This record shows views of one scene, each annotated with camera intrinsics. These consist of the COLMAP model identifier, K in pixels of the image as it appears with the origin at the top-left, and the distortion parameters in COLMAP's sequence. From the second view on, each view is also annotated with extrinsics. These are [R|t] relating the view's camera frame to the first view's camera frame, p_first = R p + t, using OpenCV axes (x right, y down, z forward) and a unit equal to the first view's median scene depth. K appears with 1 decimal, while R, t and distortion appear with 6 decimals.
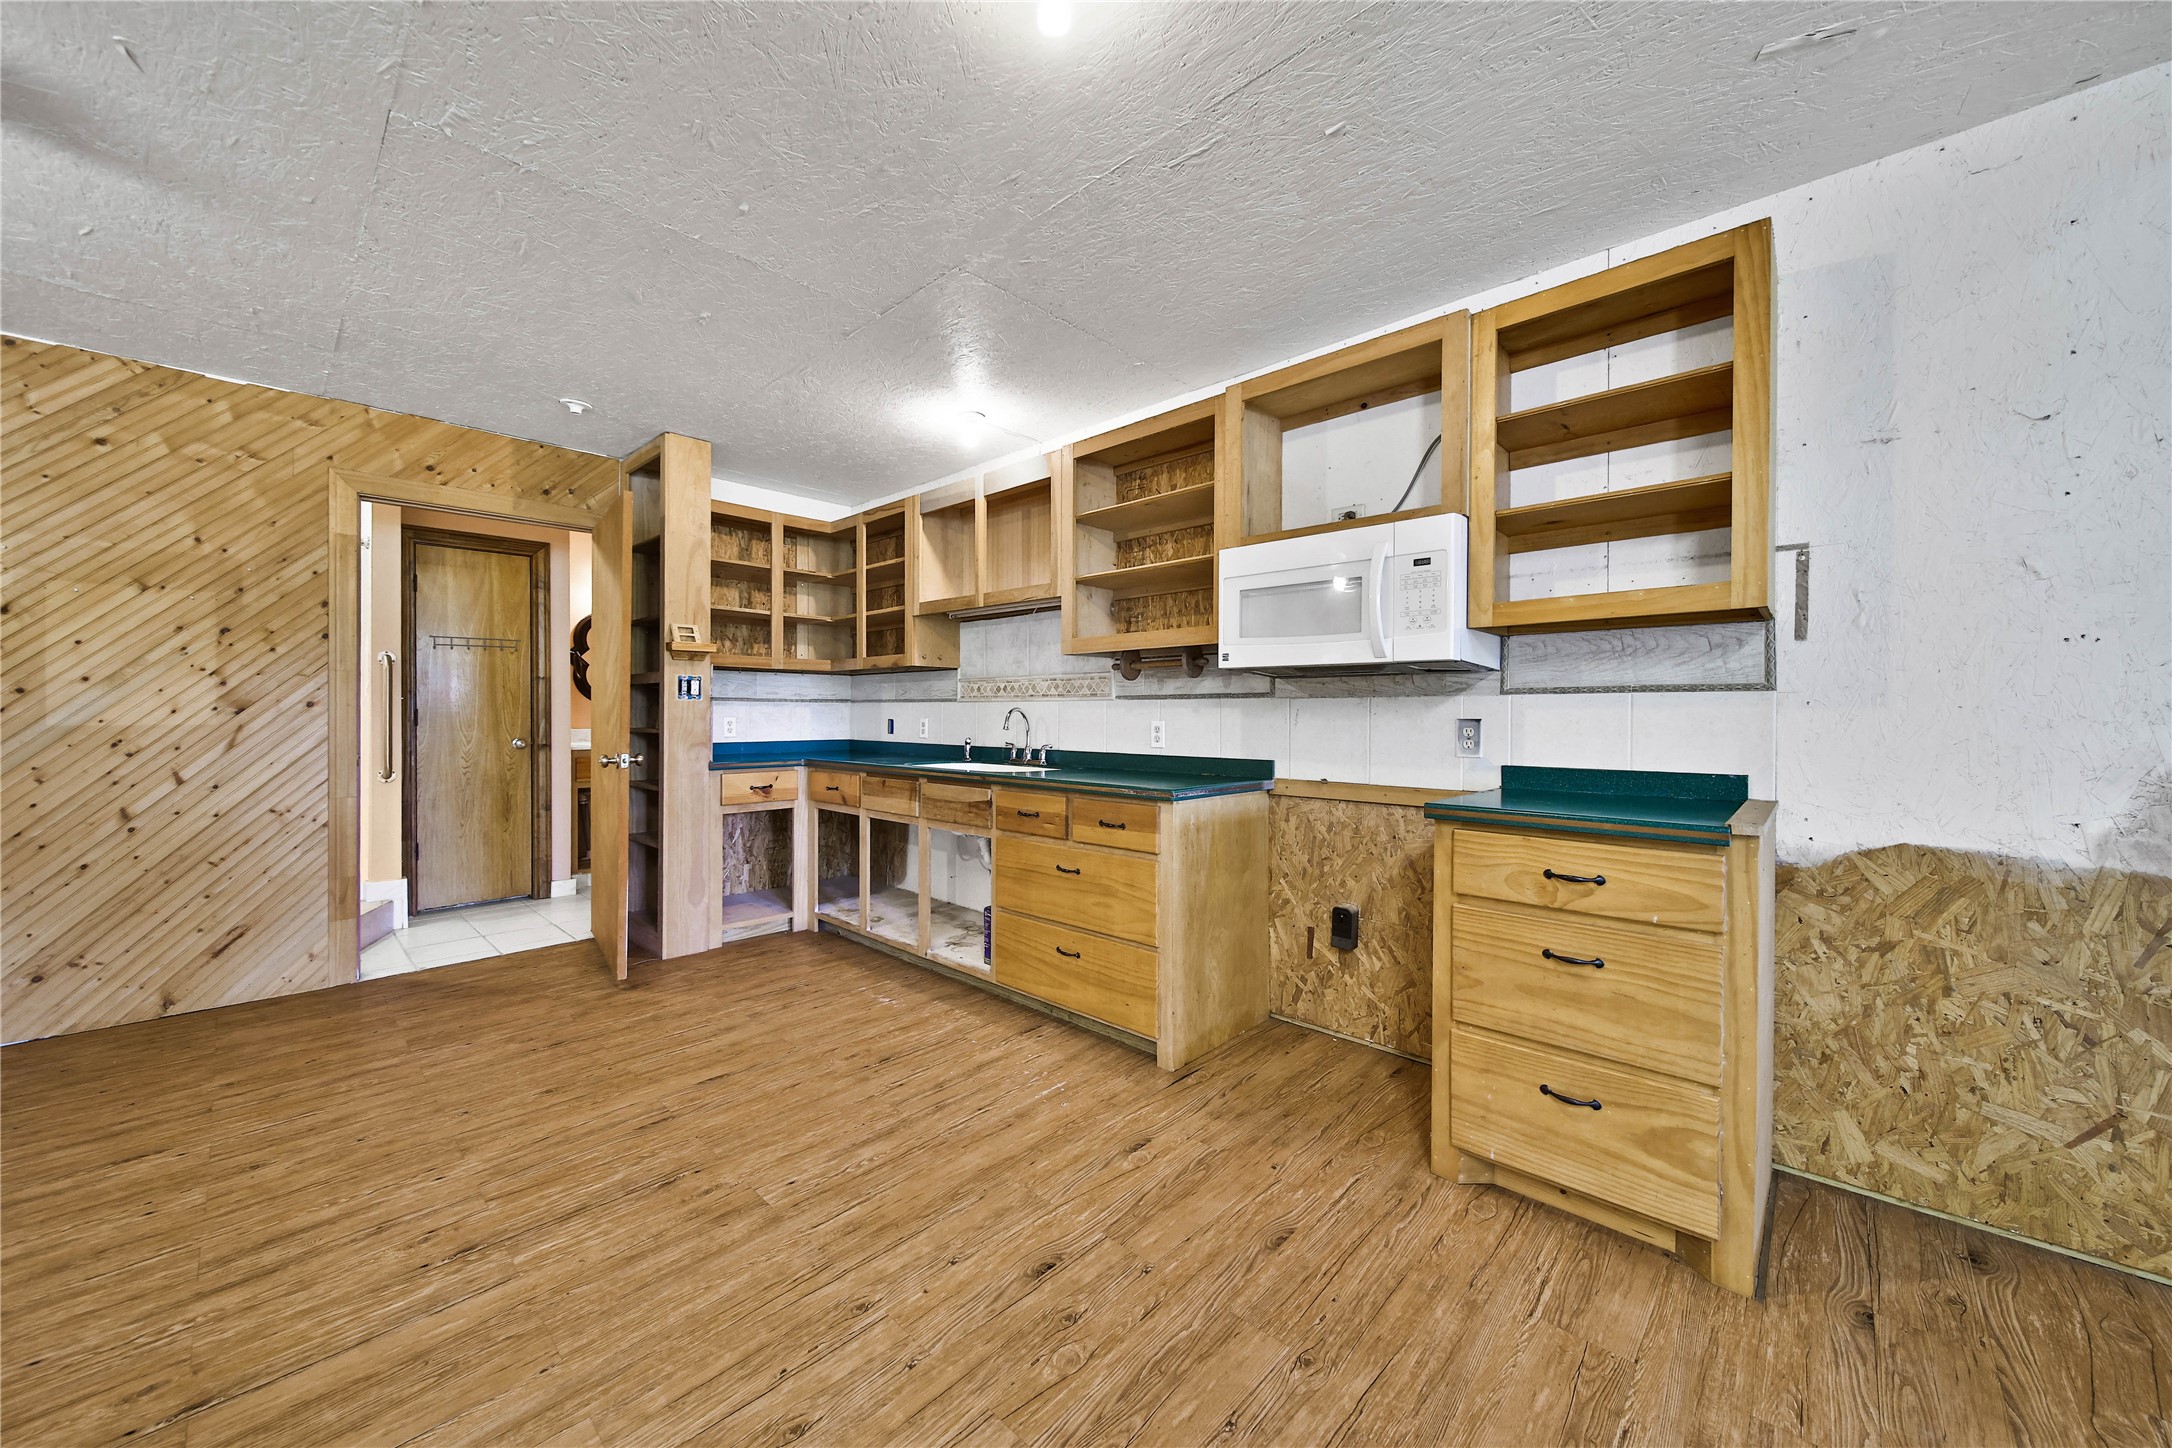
lens RADIAL K [[784.7, 0, 1073.0], [0, 784.7, 716.8], [0, 0, 1]] dist [0.000020, -0.001120]
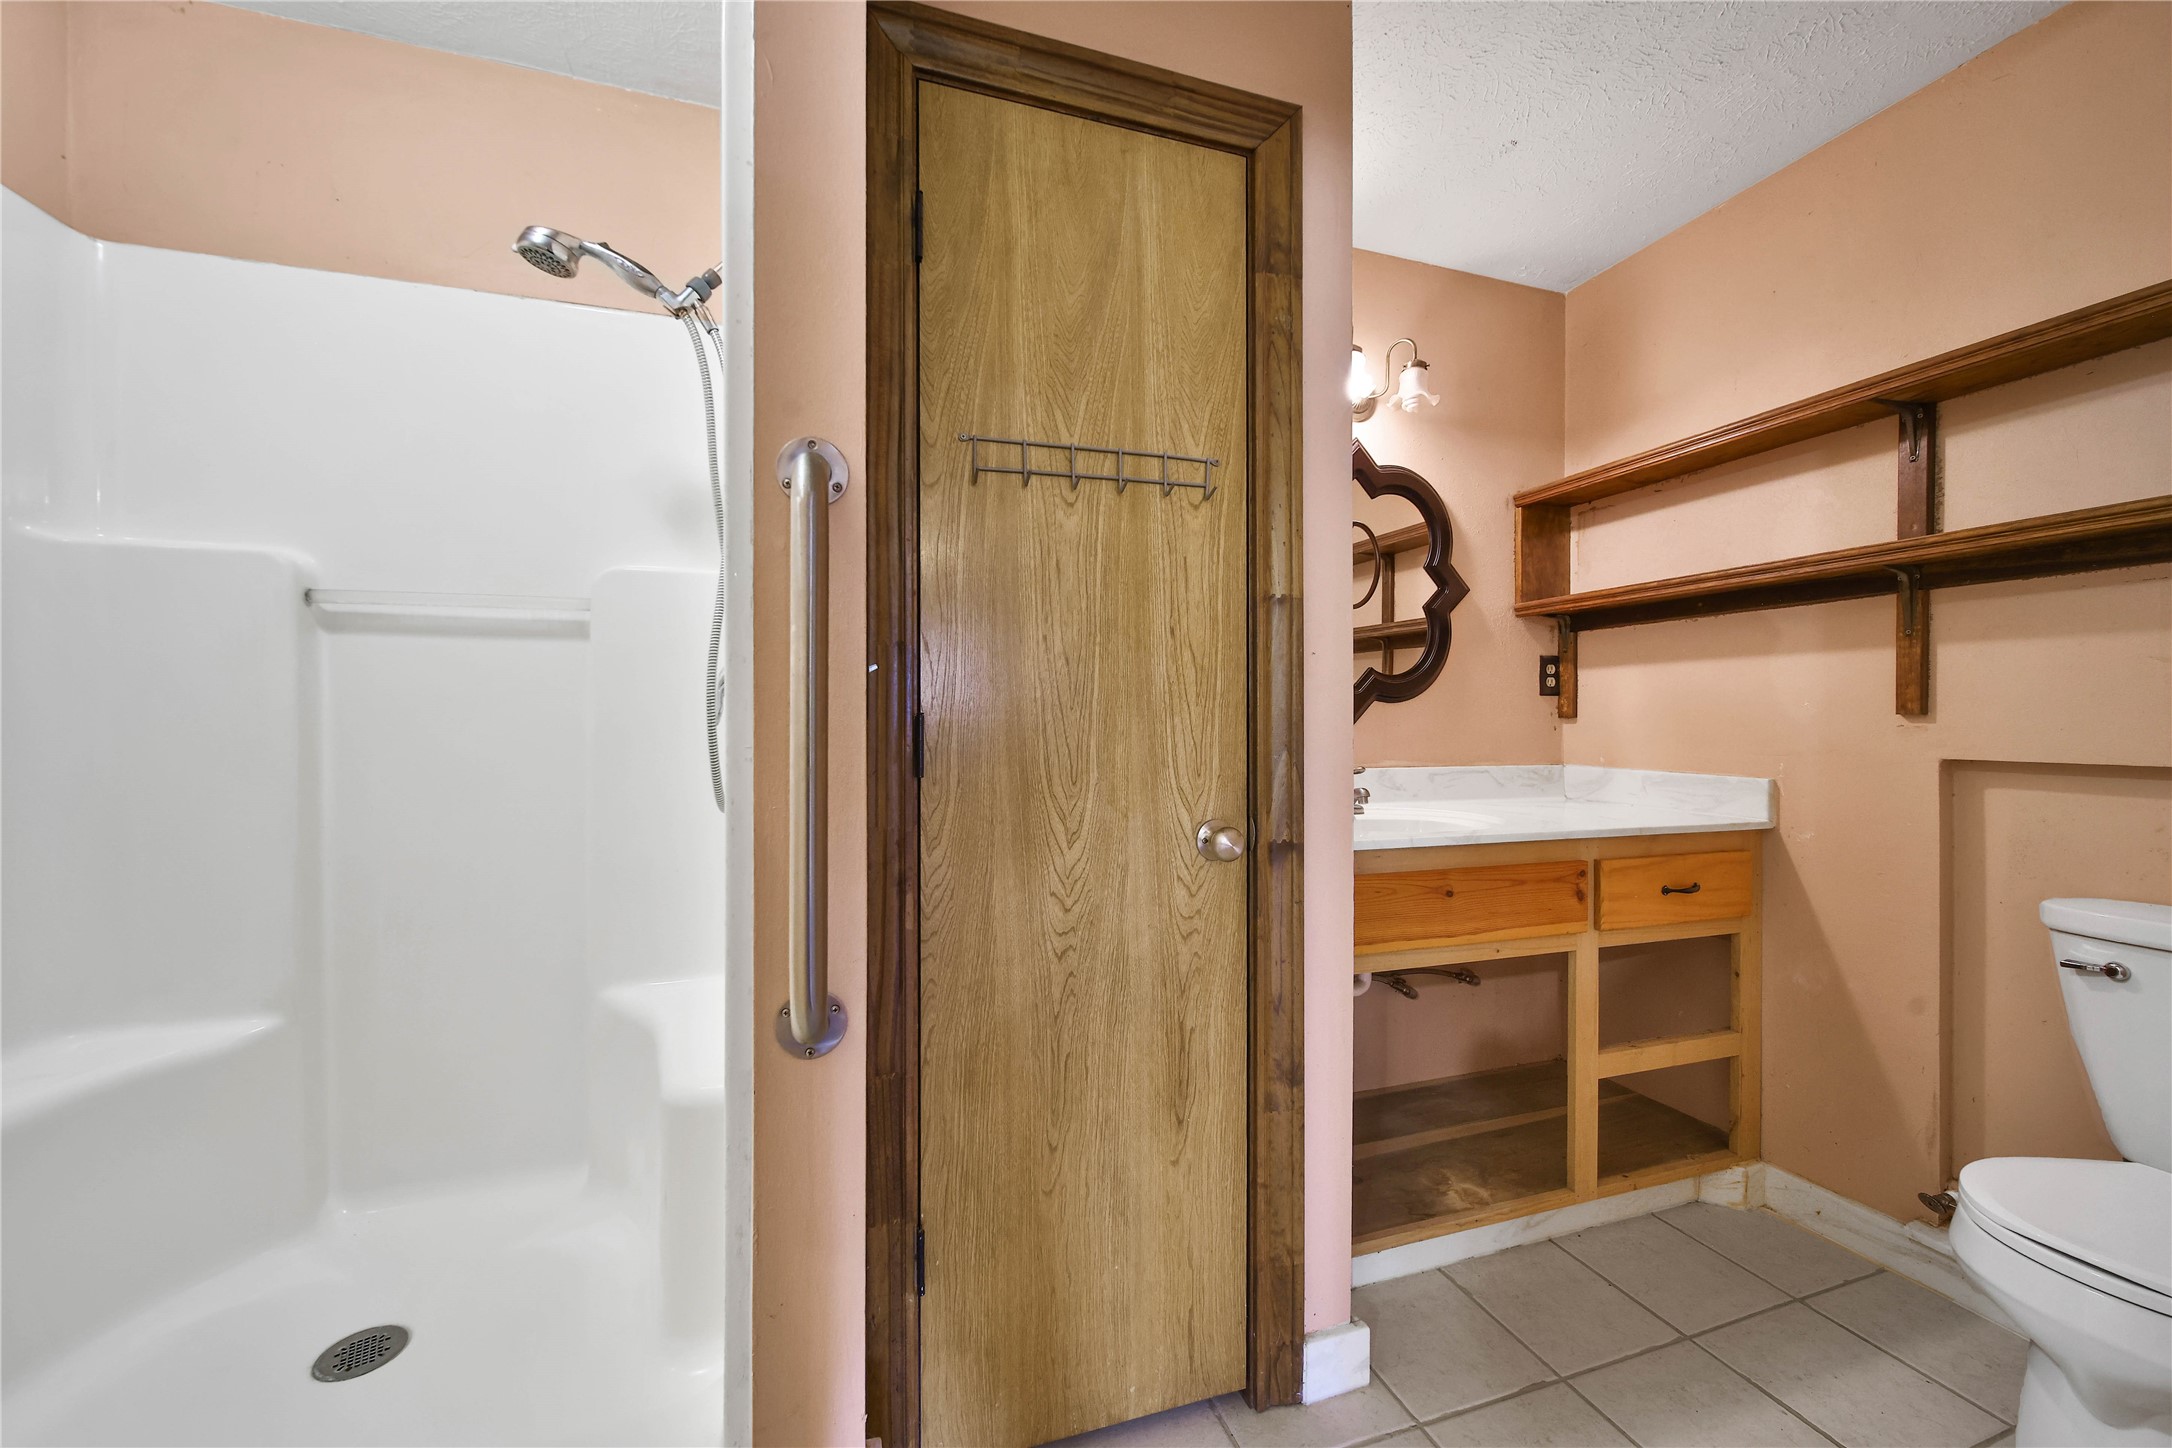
lens RADIAL K [[784.7, 0, 1075.5], [0, 784.7, 727.8], [0, 0, 1]] dist [0.000020, -0.001120]
pose [[0.879034, 0.001306, -0.476757, -1.089827], [-0.002524, 0.999995, -0.001914, -0.007355], [0.476753, 0.002885, 0.879033, 1.298831]]
